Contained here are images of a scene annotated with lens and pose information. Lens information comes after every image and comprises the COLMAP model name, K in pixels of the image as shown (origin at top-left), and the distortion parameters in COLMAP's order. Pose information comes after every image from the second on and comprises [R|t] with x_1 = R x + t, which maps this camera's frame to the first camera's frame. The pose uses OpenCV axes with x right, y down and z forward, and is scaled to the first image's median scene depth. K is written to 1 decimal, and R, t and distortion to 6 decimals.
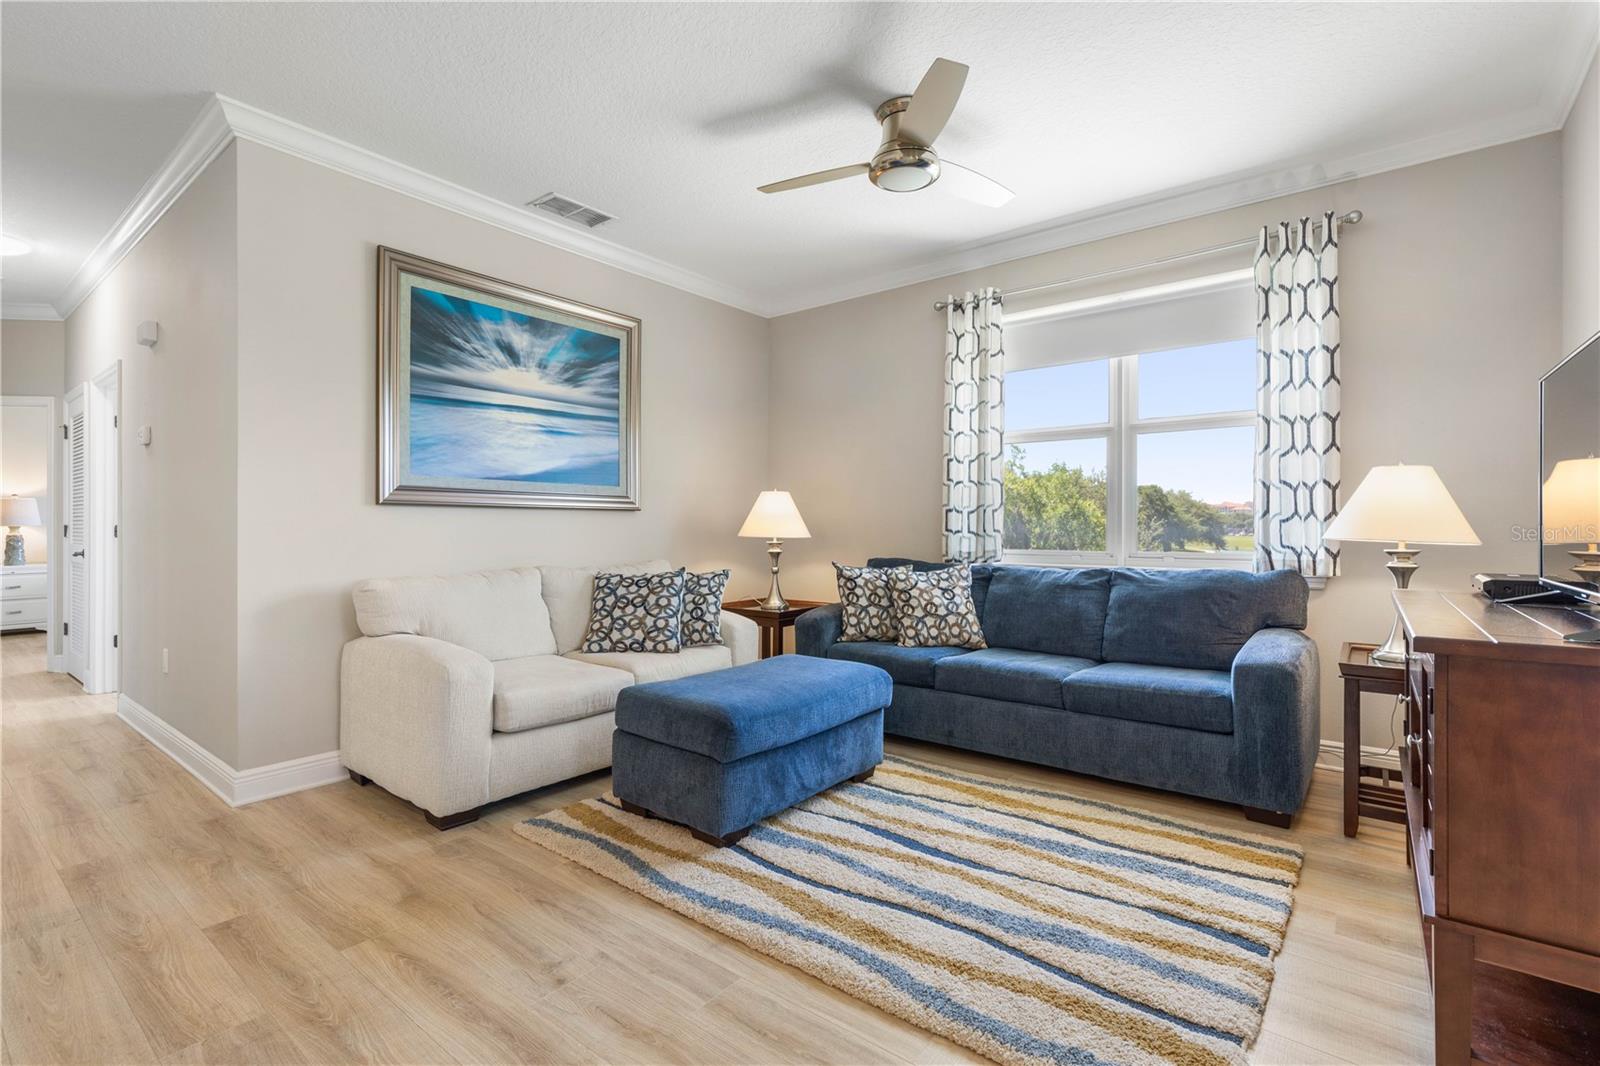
lens RADIAL K [[729.9, 0, 812.7], [0, 729.9, 526.3], [0, 0, 1]] dist [0.004811, -0.001435]
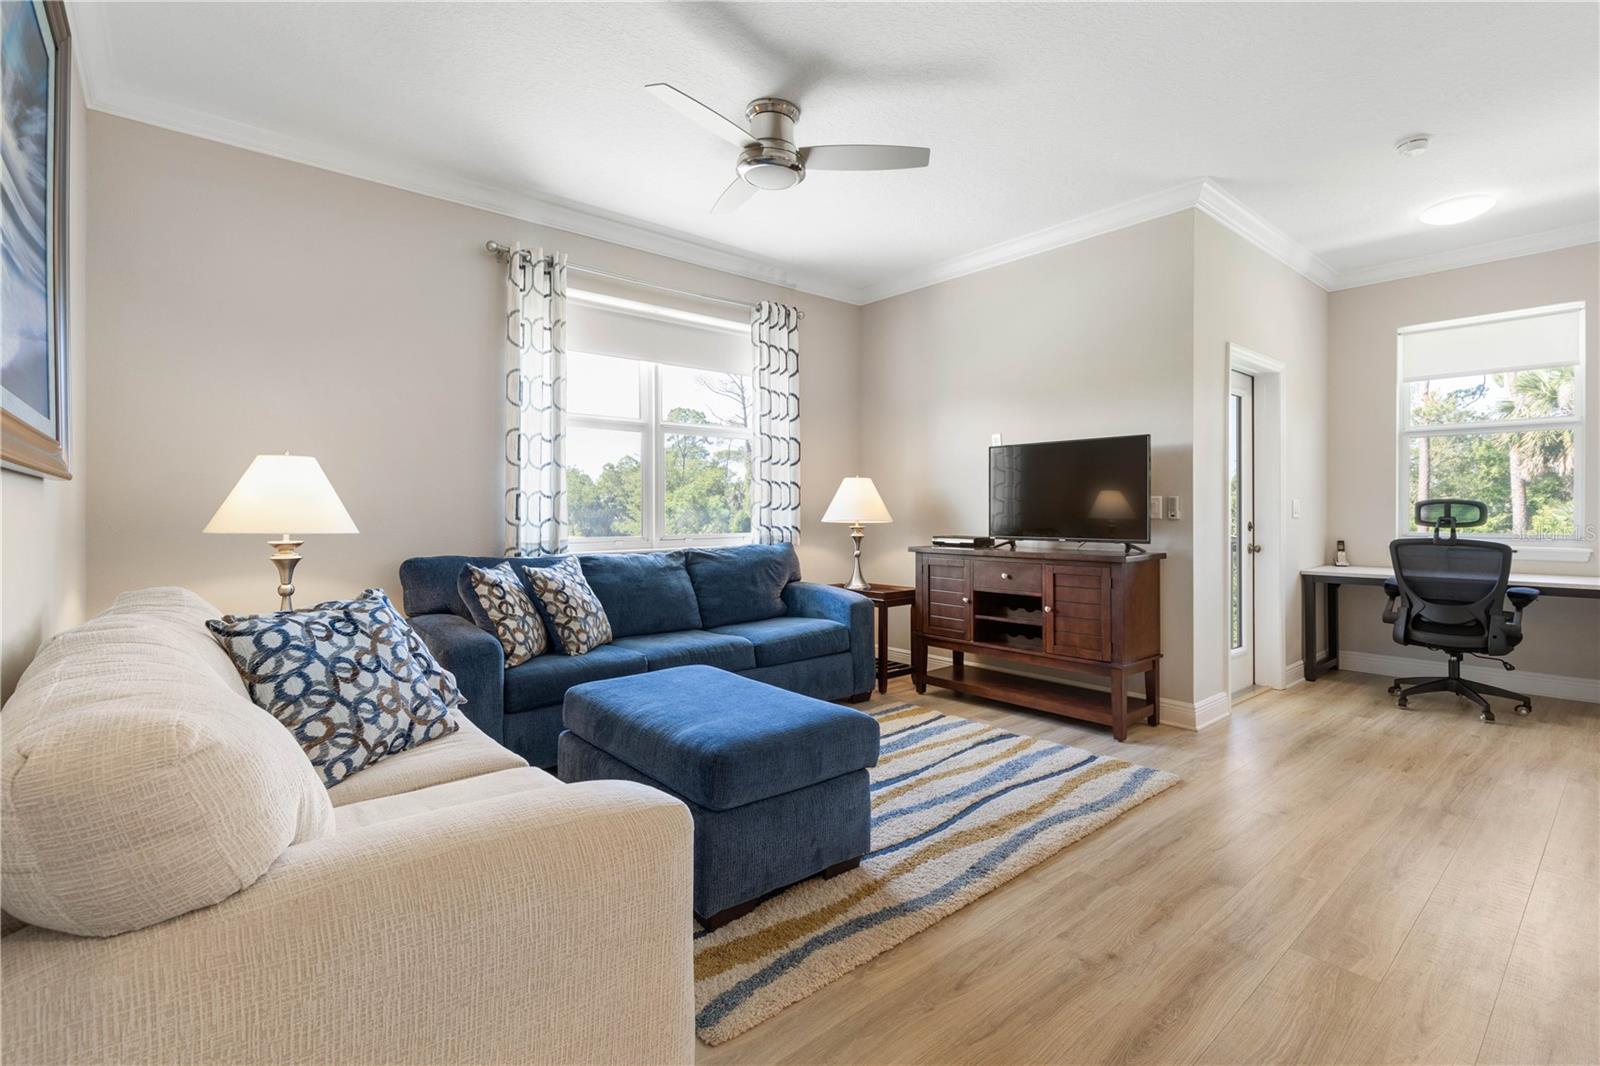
lens RADIAL K [[729.9, 0, 813.8], [0, 729.9, 515.9], [0, 0, 1]] dist [0.004811, -0.001435]
pose [[0.192814, -0.008537, 0.981198, -0.753270], [0.001923, 0.999964, 0.008323, -0.005895], [-0.981233, 0.000282, 0.192823, 0.637394]]
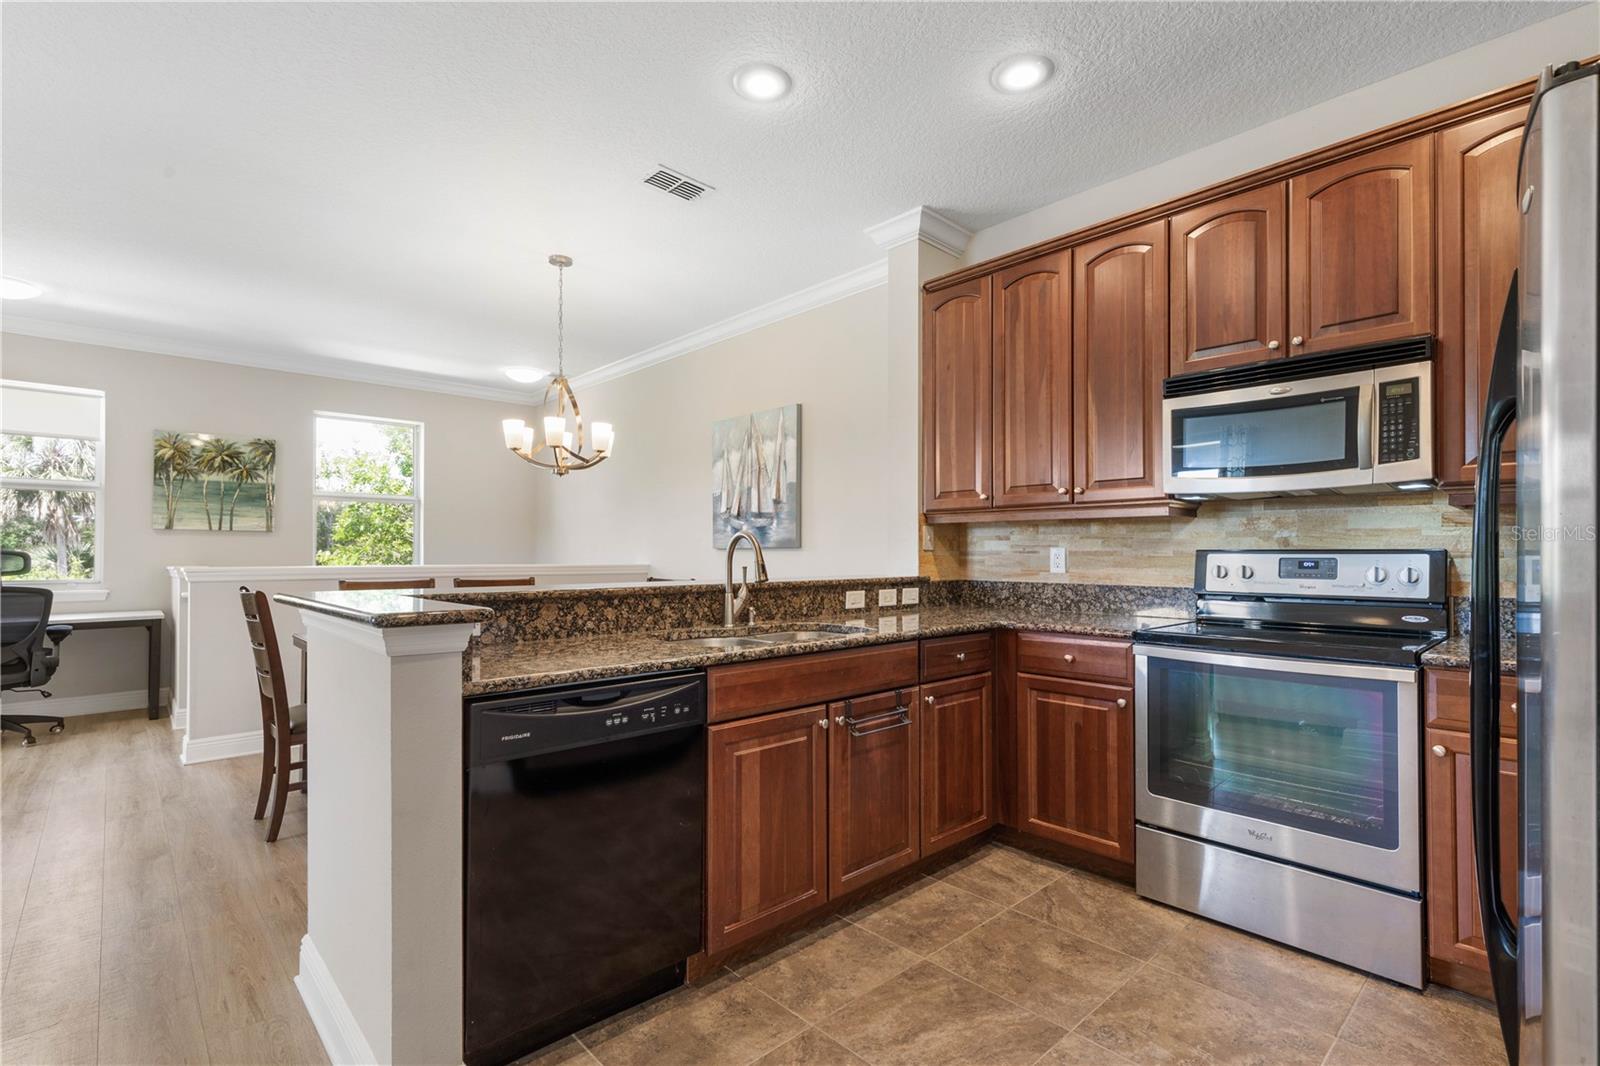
lens RADIAL K [[729.9, 0, 810.7], [0, 729.9, 550.1], [0, 0, 1]] dist [0.004811, -0.001435]
pose [[-0.987045, -0.000282, 0.160442, -1.020092], [-0.000809, 0.999994, -0.003219, -0.017654], [-0.160440, -0.003307, -0.987040, 0.900344]]
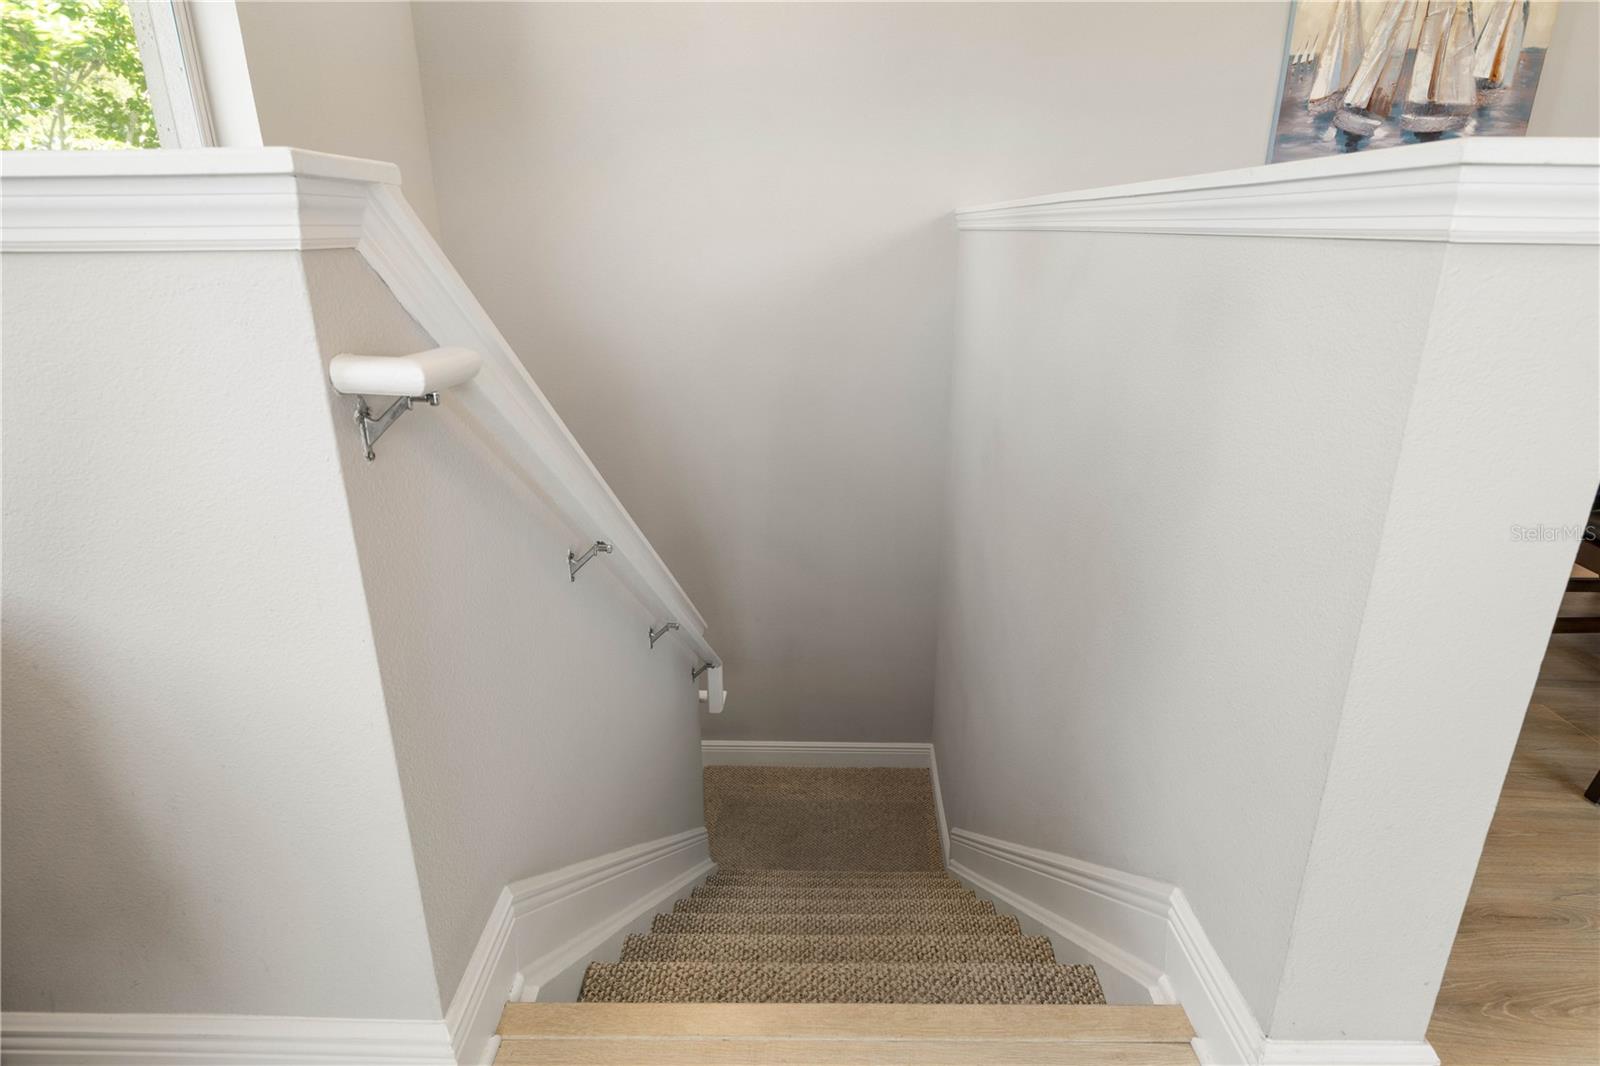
lens RADIAL K [[910.4, 0, 801.4], [0, 910.4, 539.0], [0, 0, 1]] dist [0.006594, 0.000932]
pose [[-0.804009, 0.192628, -0.562551, 0.485323], [-0.003284, 0.944620, 0.328150, 0.024705], [0.594607, 0.265683, -0.758851, -0.027199]]
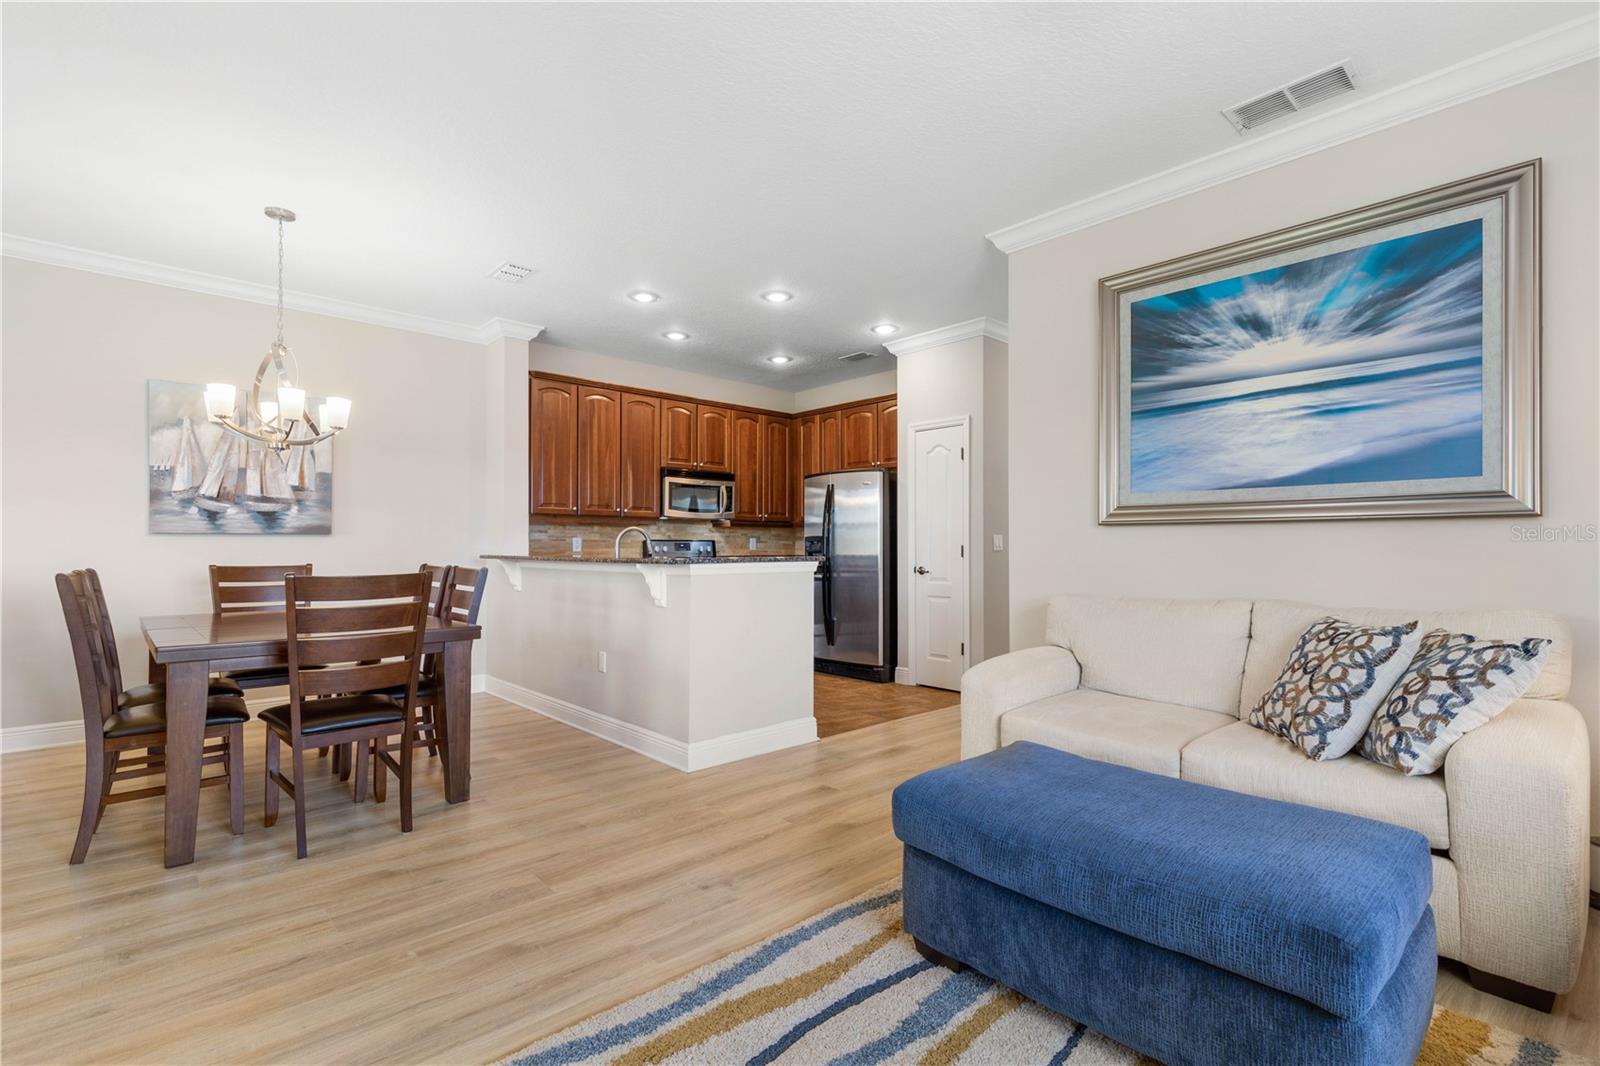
lens RADIAL K [[729.9, 0, 815.9], [0, 729.9, 541.9], [0, 0, 1]] dist [0.004811, -0.001435]
pose [[-0.156672, -0.008313, -0.987616, 0.494400], [0.001486, 0.999961, -0.008653, 0.001978], [0.987650, -0.002824, -0.156654, 0.739826]]
